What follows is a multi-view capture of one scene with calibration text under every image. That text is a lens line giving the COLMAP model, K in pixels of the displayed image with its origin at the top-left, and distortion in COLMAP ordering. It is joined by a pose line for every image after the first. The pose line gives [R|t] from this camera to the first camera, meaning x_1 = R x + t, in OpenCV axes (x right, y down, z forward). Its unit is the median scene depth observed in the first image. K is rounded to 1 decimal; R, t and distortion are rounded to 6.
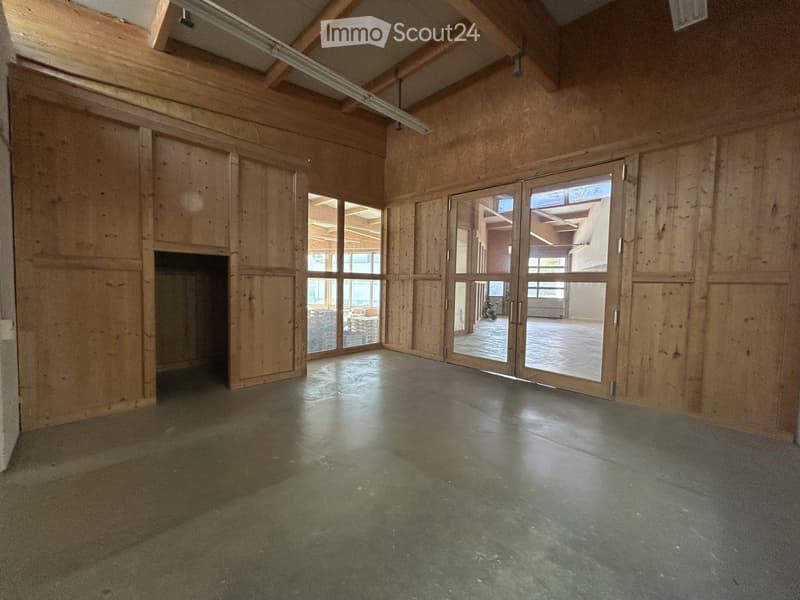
lens RADIAL K [[323.5, 0, 401.7], [0, 323.5, 301.4], [0, 0, 1]] dist [0.000272, -0.000046]
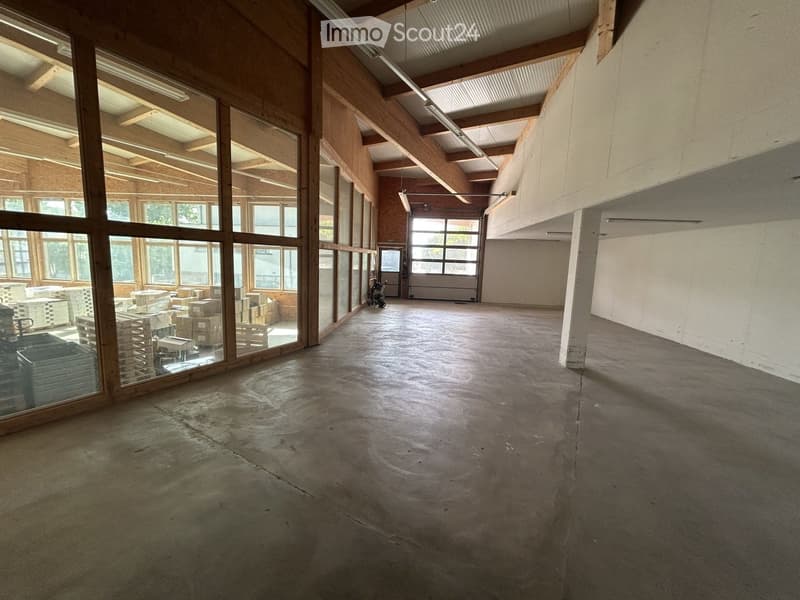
lens RADIAL K [[323.5, 0, 400.1], [0, 323.5, 298.7], [0, 0, 1]] dist [0.000272, -0.000046]
pose [[0.969567, -0.013386, 0.244459, 0.151228], [-0.005267, 0.997133, 0.075492, -0.011490], [-0.244769, -0.074482, 0.966716, 0.323336]]
